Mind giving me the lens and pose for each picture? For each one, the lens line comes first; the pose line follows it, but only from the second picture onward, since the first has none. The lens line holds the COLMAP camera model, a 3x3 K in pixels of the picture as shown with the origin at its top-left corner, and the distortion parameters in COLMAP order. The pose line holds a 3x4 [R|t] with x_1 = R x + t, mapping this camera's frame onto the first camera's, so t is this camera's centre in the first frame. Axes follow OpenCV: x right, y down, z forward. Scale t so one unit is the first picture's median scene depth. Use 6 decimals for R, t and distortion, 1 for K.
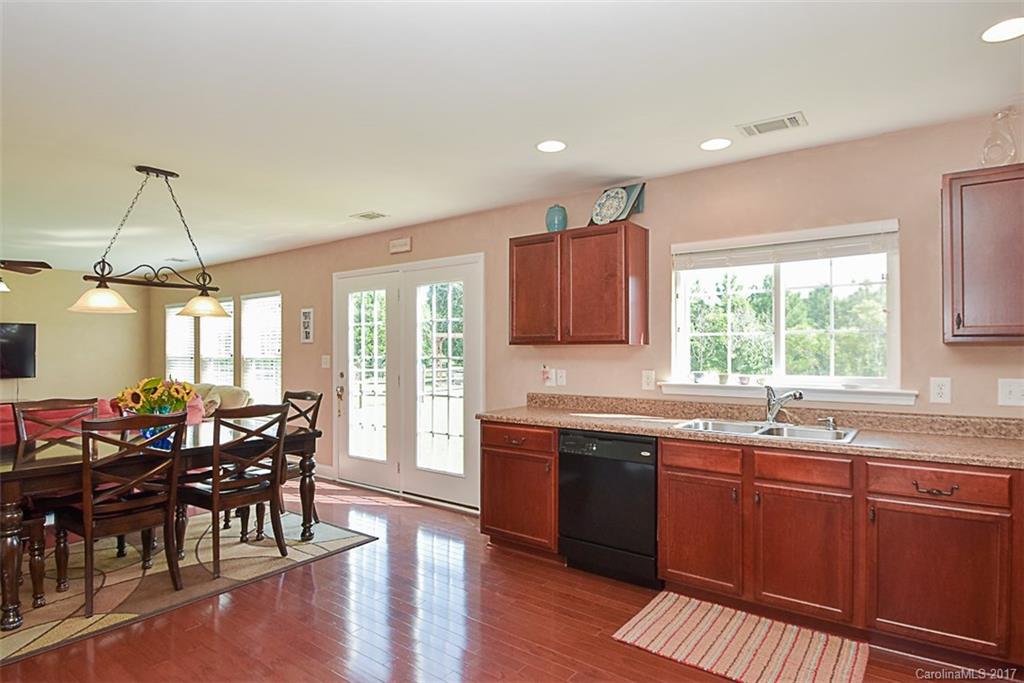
lens RADIAL K [[555.3, 0, 512.0], [0, 555.3, 341.5], [0, 0, 1]] dist [0.002652, 0.000008]
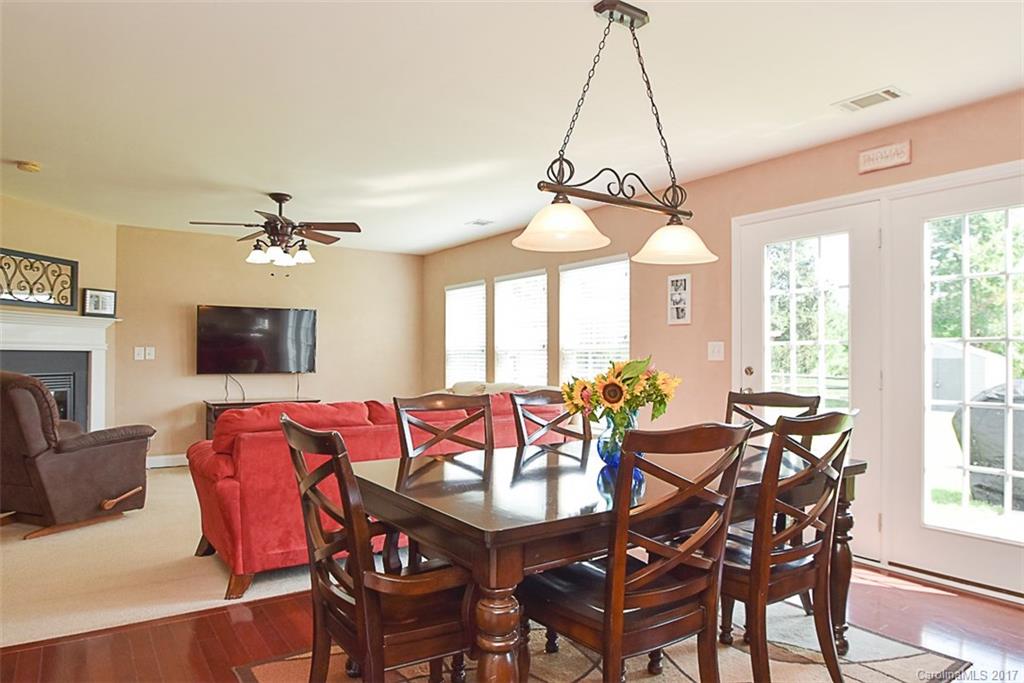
lens RADIAL K [[629.4, 0, 525.7], [0, 629.4, 346.8], [0, 0, 1]] dist [-0.024167, 0.000298]
pose [[0.956145, 0.001955, -0.292888, -0.381629], [-0.002117, 0.999998, -0.000238, 0.036224], [0.292887, 0.000848, 0.956147, 0.236236]]
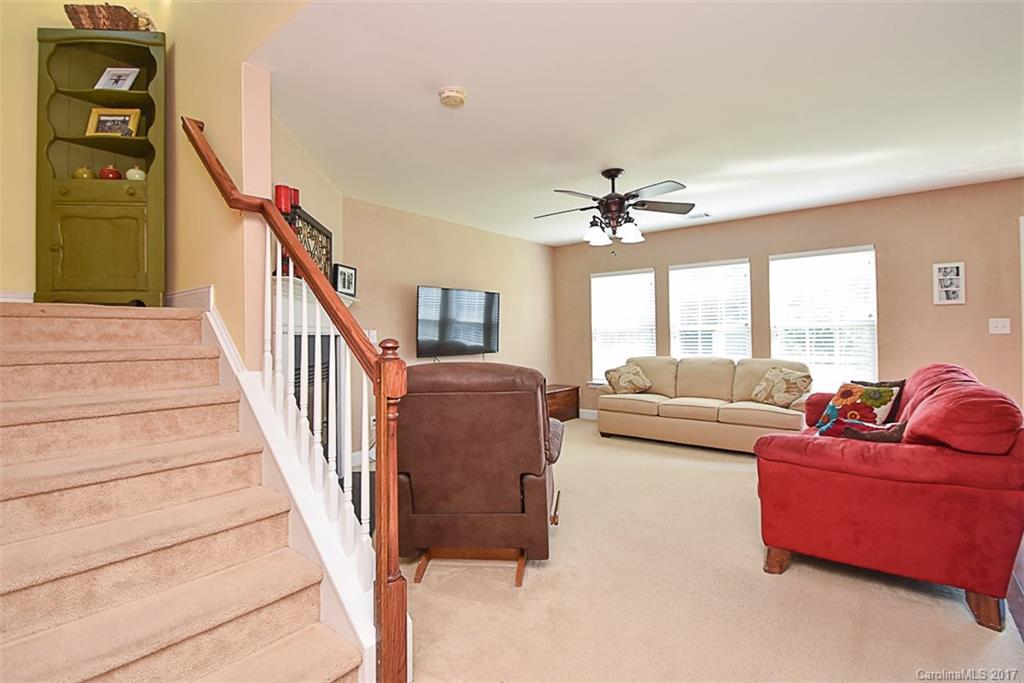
lens RADIAL K [[467.0, 0, 511.2], [0, 467.0, 330.4], [0, 0, 1]] dist [-0.001711, -0.000411]
pose [[0.999742, -0.010604, -0.020097, -1.190507], [0.010705, 0.999931, 0.004927, 0.036209], [0.020044, -0.005141, 0.999786, 0.347115]]
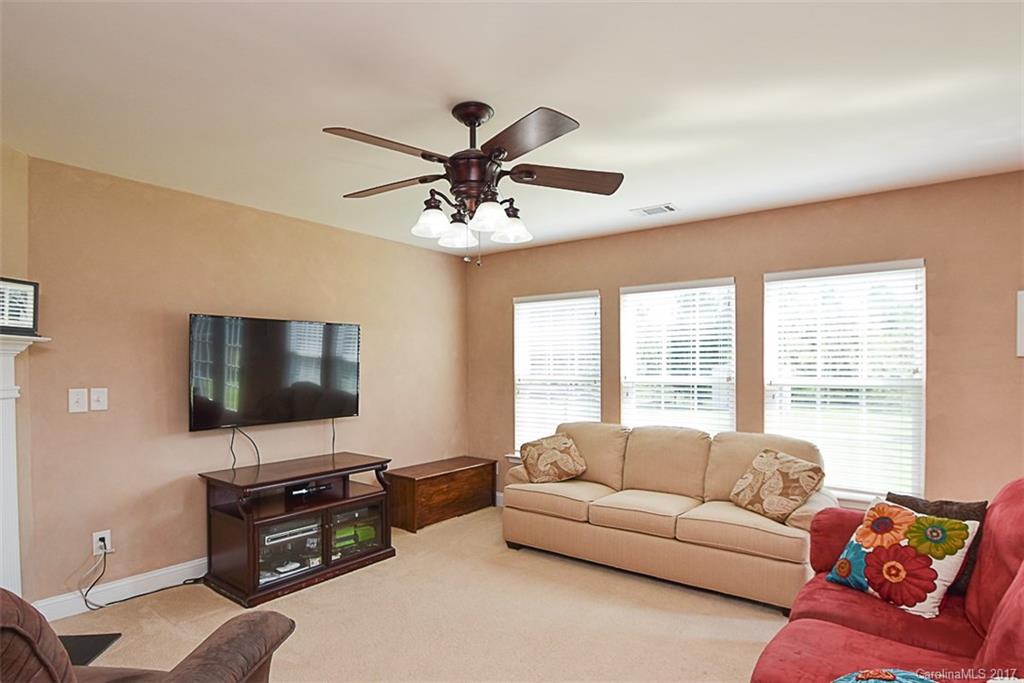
lens RADIAL K [[534.0, 0, 511.8], [0, 534.0, 369.0], [0, 0, 1]] dist [-0.017149, -0.001306]
pose [[0.999897, 0.000885, 0.014341, -1.018732], [-0.001188, 0.999777, 0.021102, 0.004132], [-0.014319, -0.021117, 0.999674, 0.620820]]
